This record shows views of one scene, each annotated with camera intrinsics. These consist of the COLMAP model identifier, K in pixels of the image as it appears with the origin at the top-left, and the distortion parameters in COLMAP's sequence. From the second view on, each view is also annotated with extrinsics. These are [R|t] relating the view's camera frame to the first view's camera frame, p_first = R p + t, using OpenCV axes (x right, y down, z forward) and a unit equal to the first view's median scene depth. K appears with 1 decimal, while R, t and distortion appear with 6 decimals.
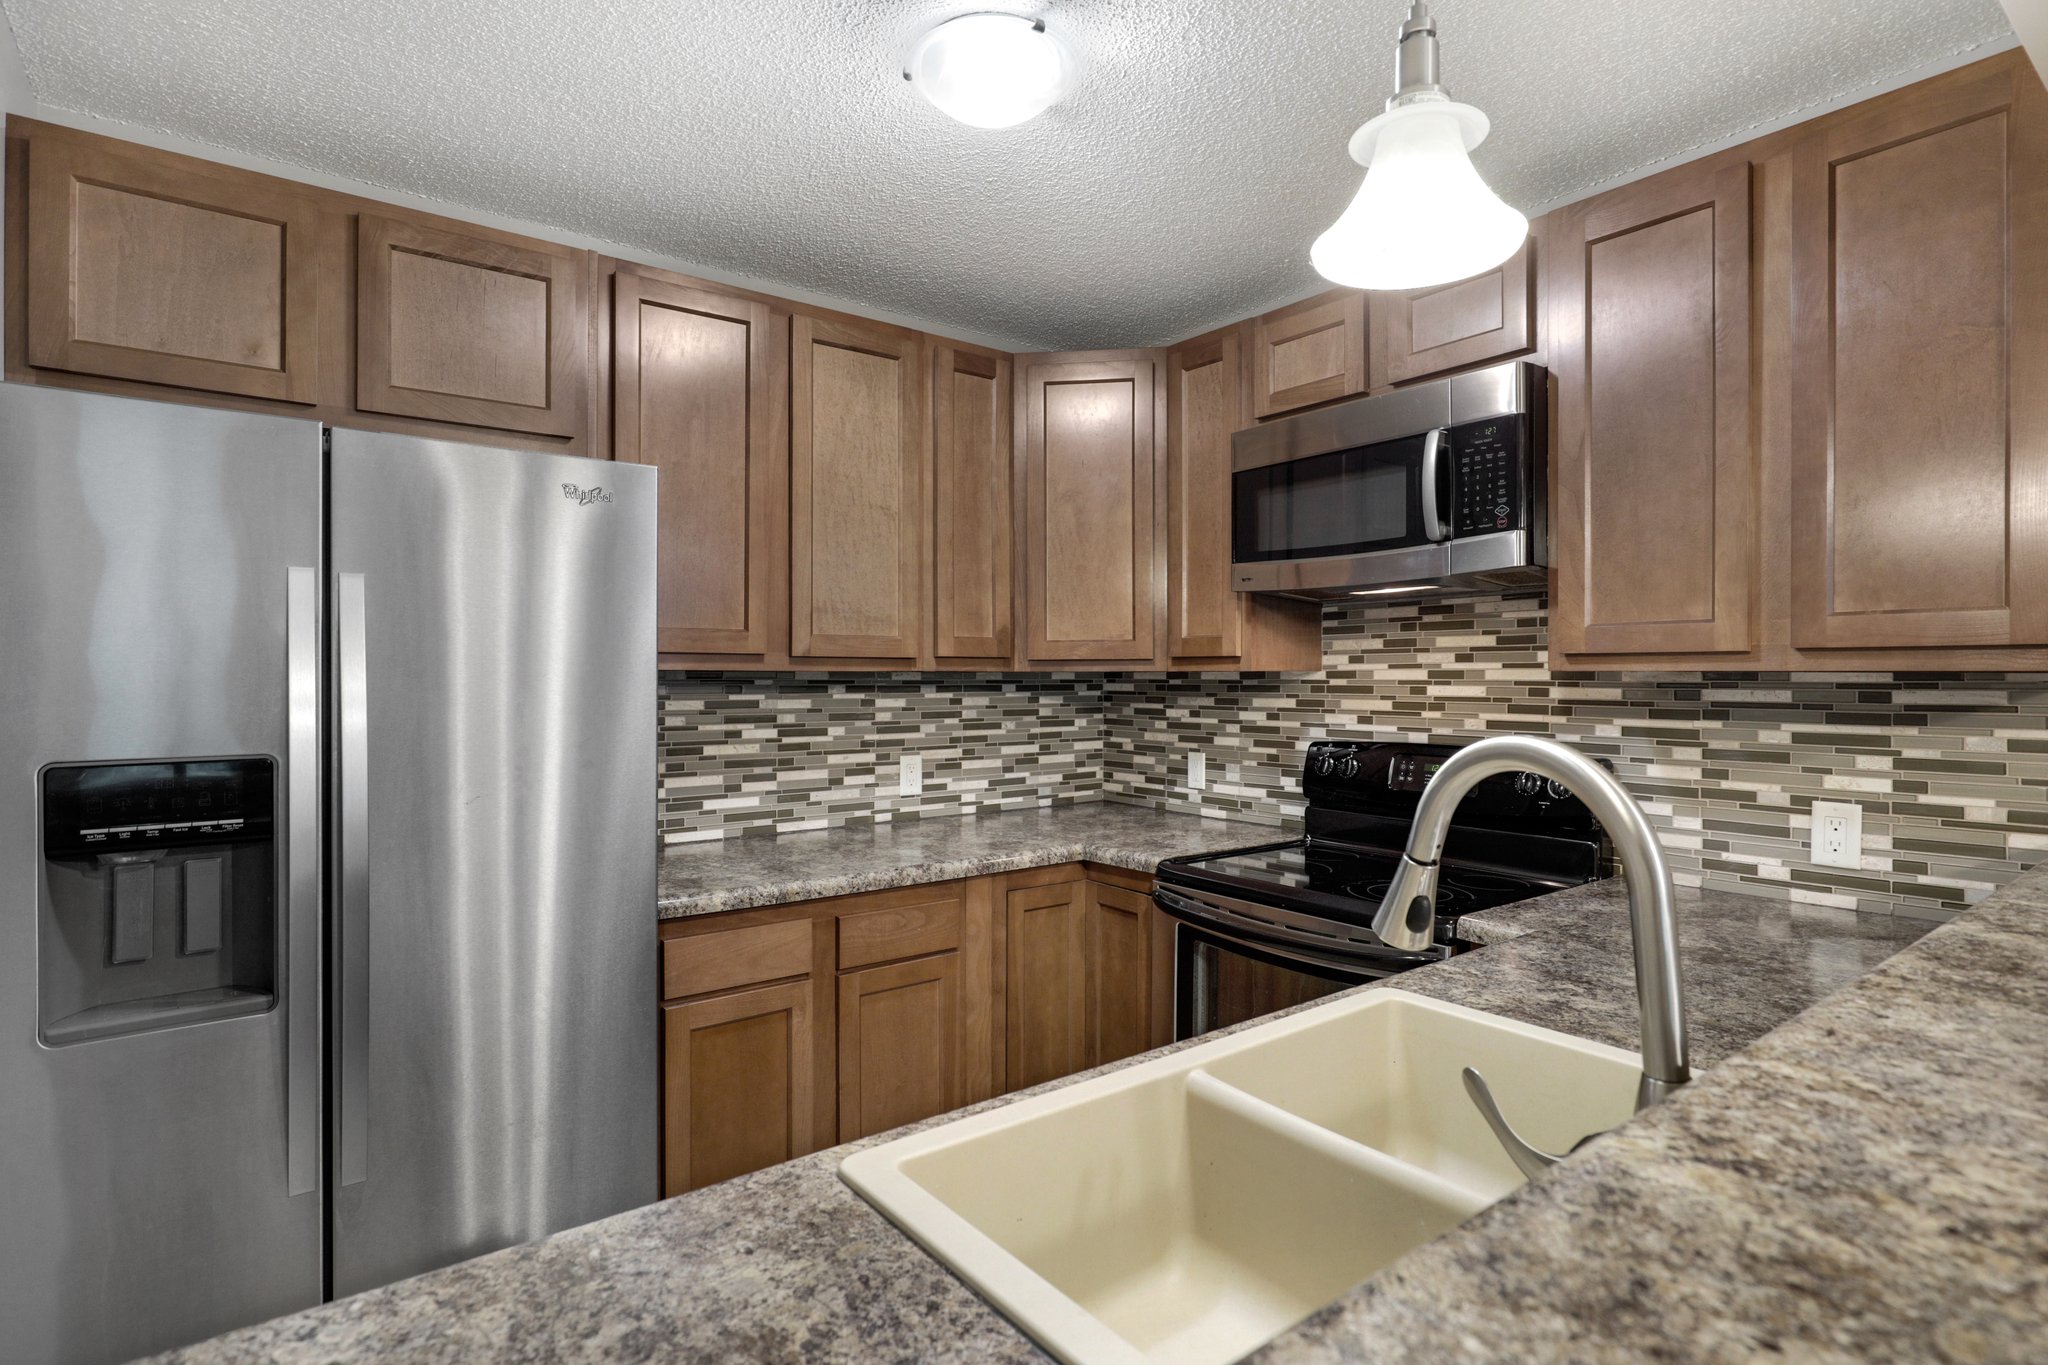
lens RADIAL K [[1023.9, 0, 1037.9], [0, 1023.9, 686.0], [0, 0, 1]] dist [-0.012469, 0.002981]
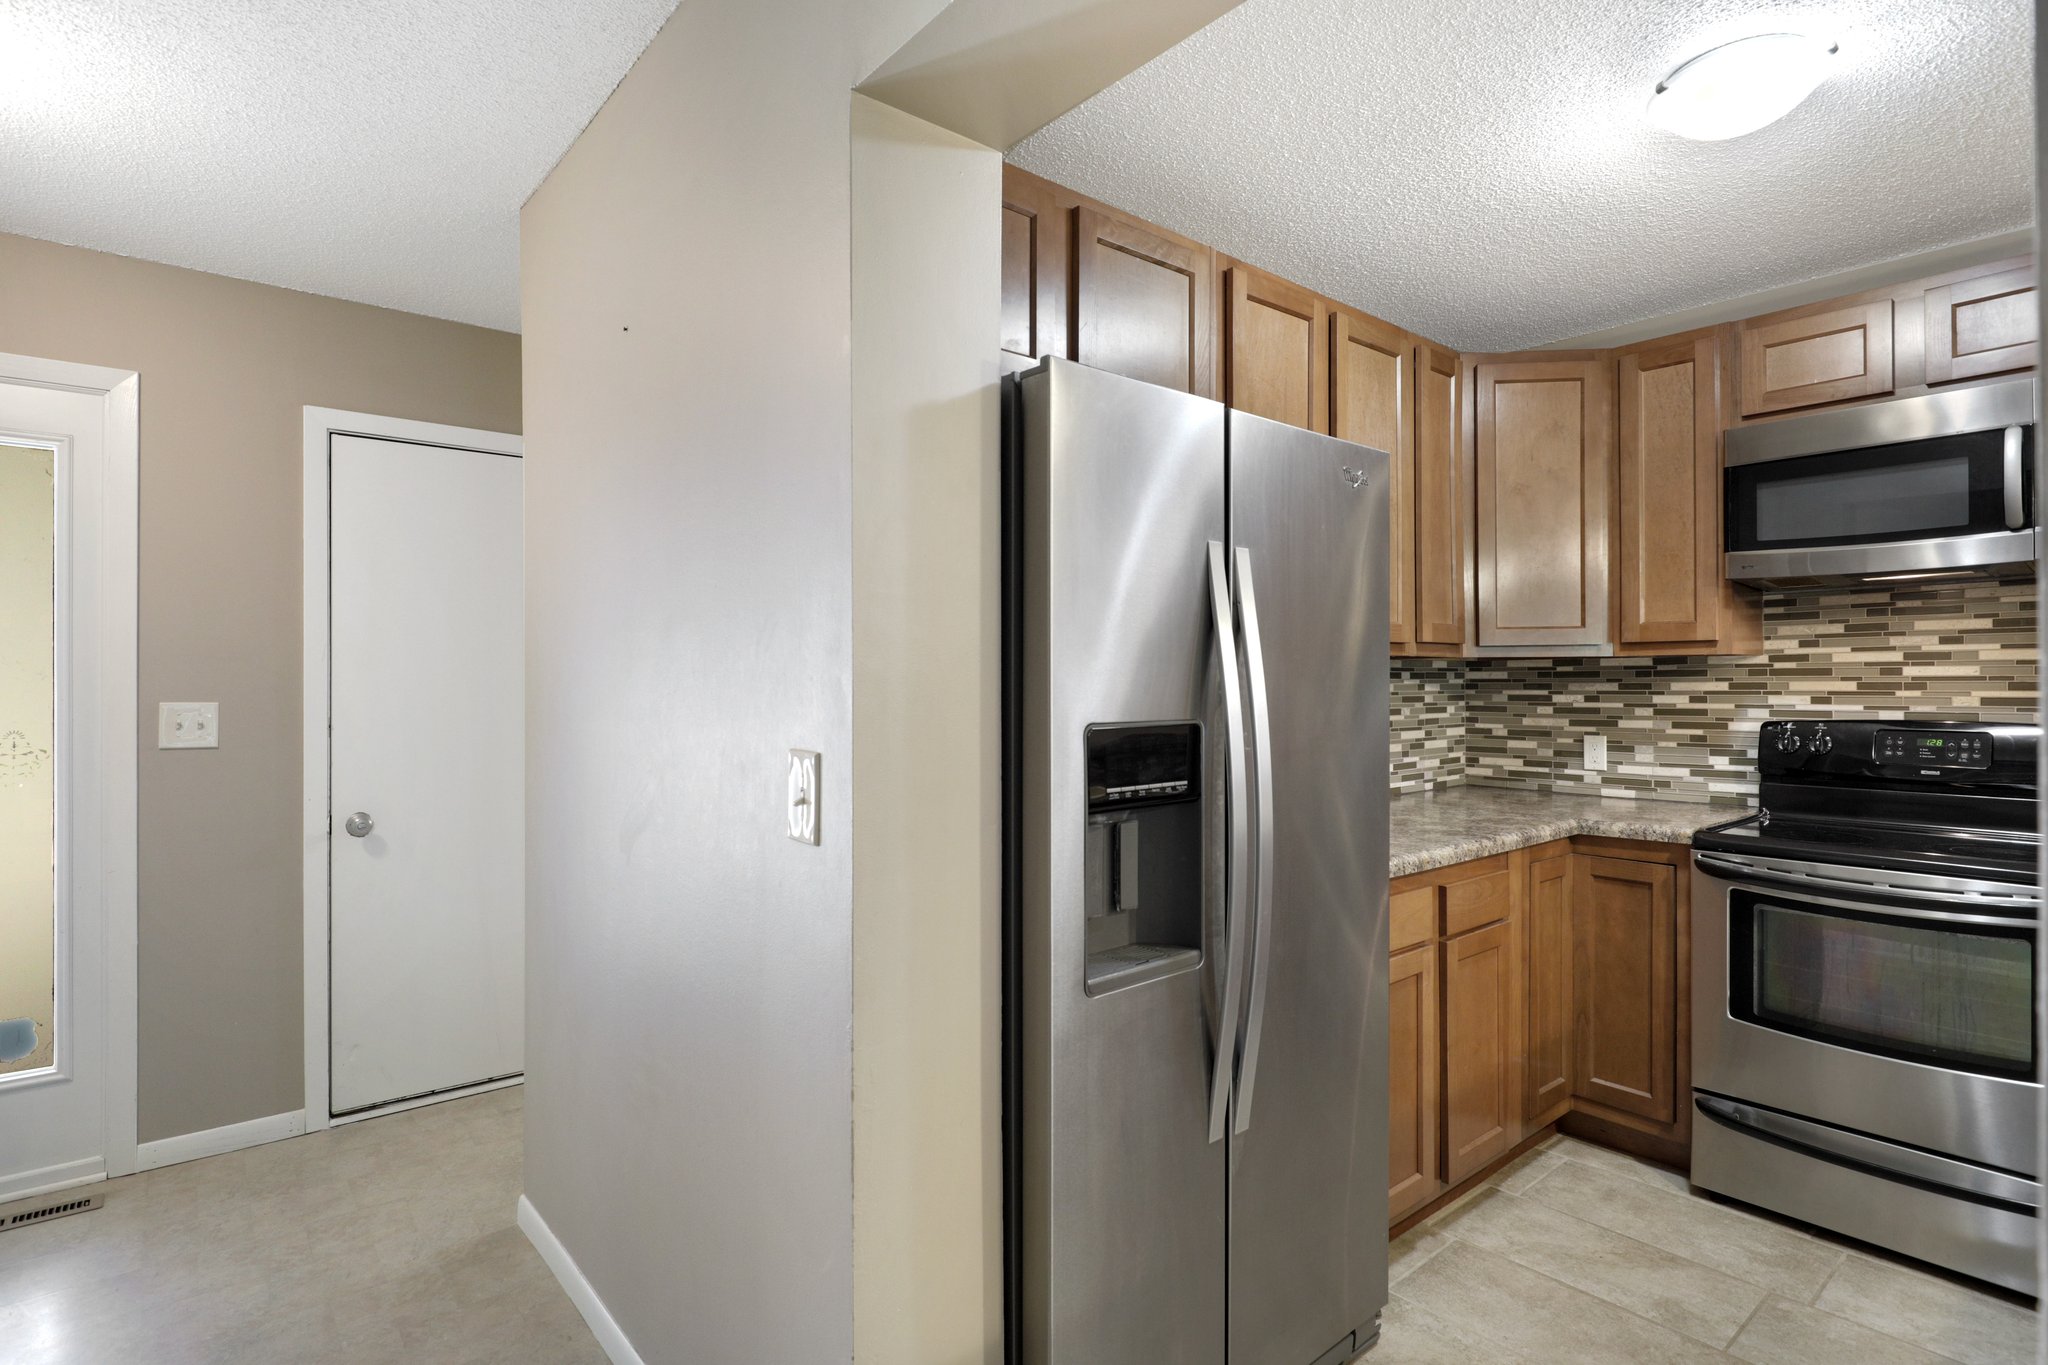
lens RADIAL K [[1023.9, 0, 1028.9], [0, 1023.9, 673.3], [0, 0, 1]] dist [-0.012469, 0.002981]
pose [[0.998698, -0.003077, 0.050915, -0.577817], [0.004131, 0.999779, -0.020606, 0.024450], [-0.050840, 0.020790, 0.998490, -0.020986]]
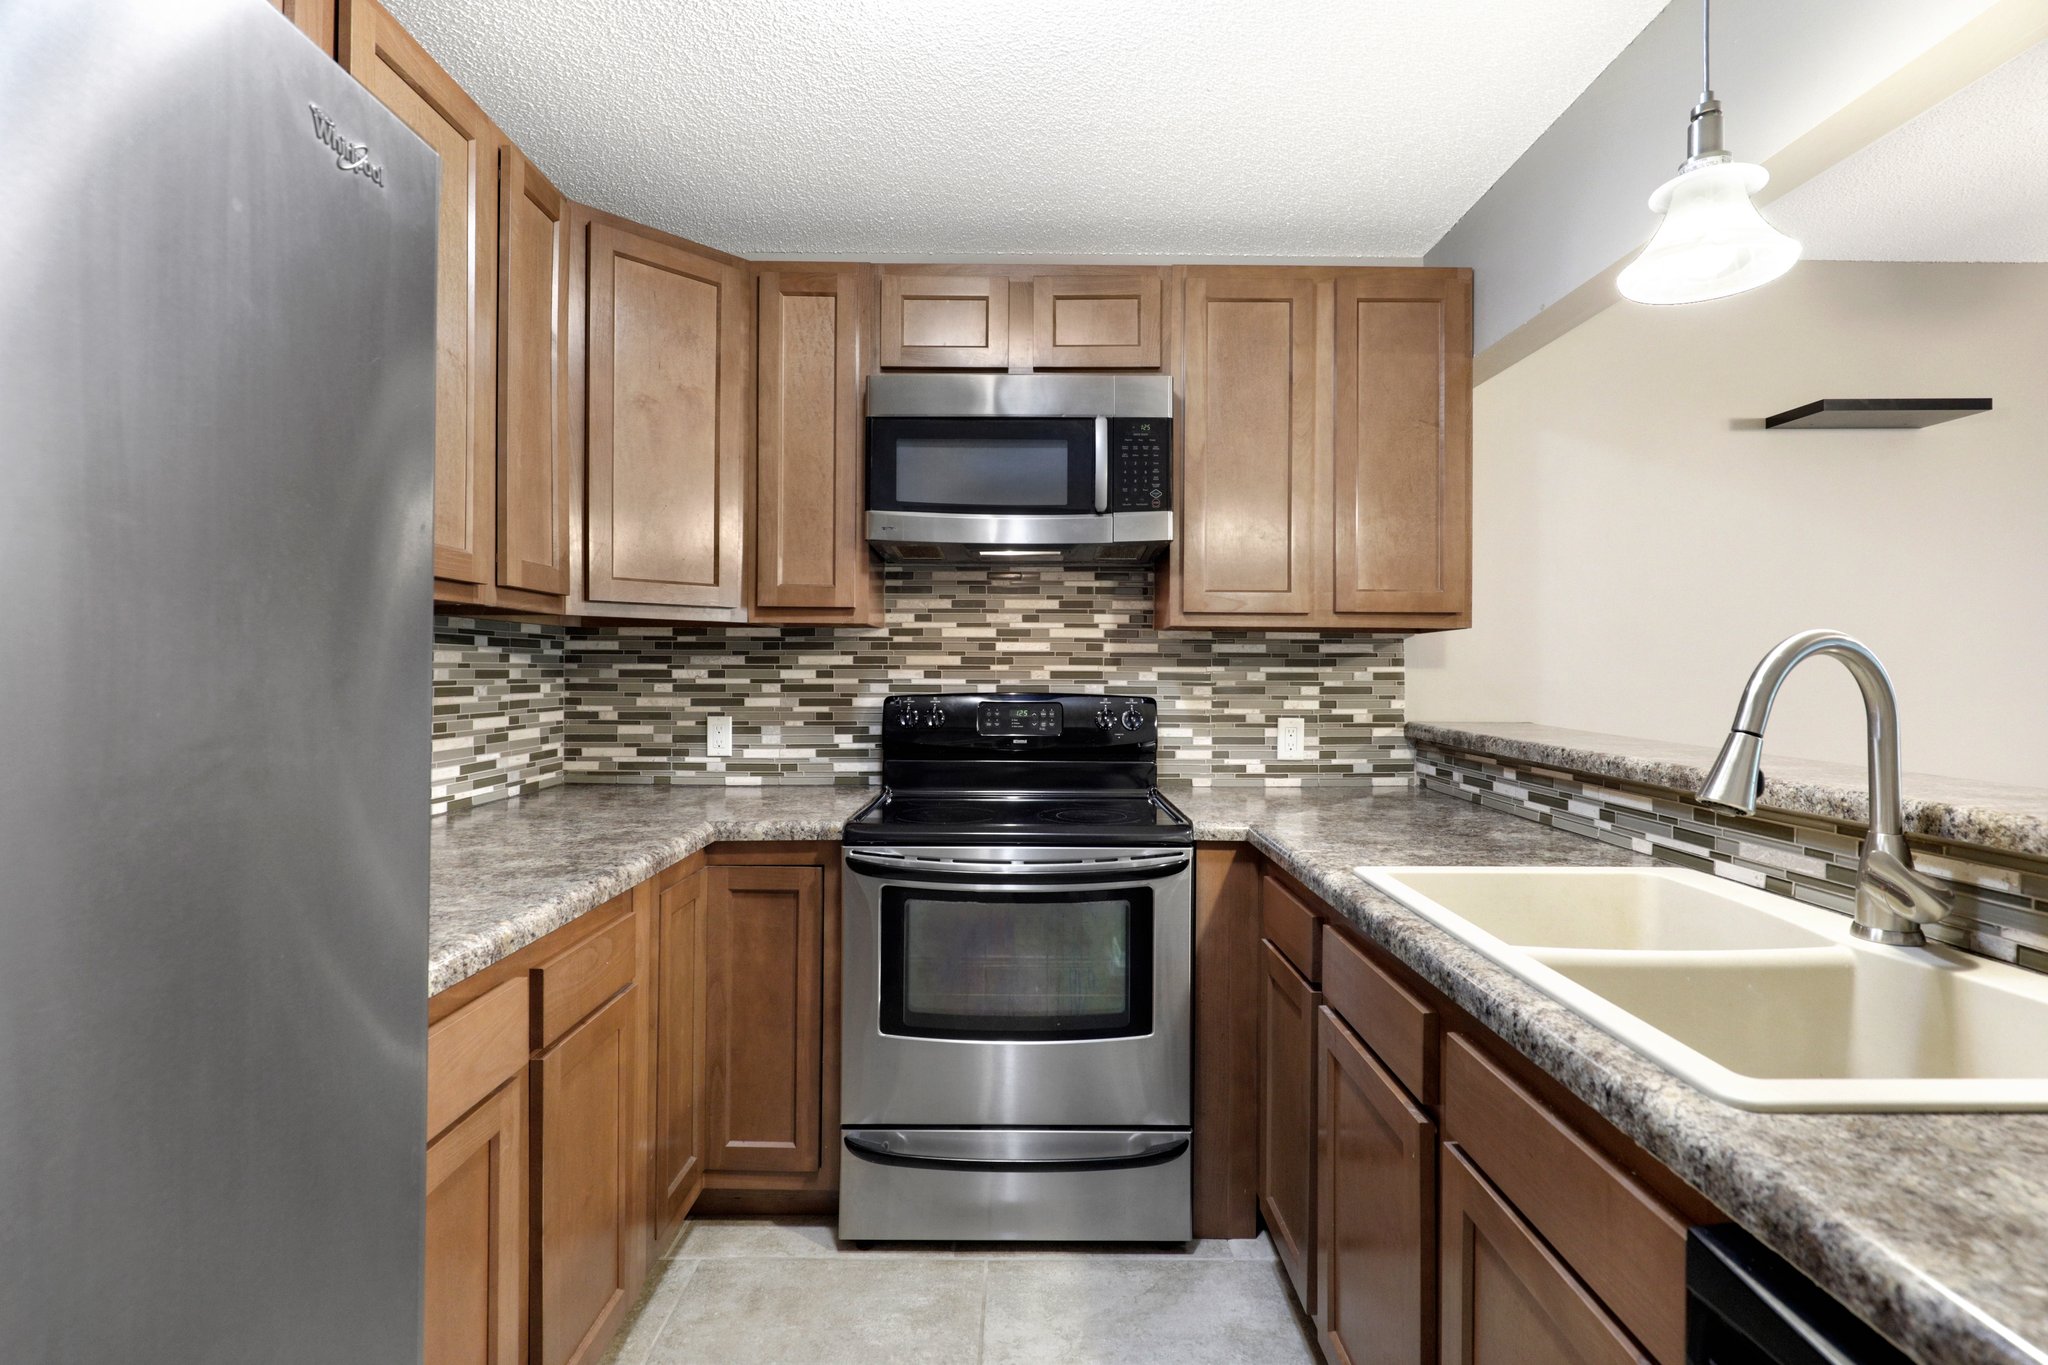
lens RADIAL K [[927.5, 0, 1019.4], [0, 927.5, 673.1], [0, 0, 1]] dist [-0.003678, -0.000276]
pose [[0.602553, 0.001269, 0.798078, -0.411444], [0.004065, 0.999981, -0.004659, 0.037846], [-0.798069, 0.006052, 0.602536, 0.353086]]
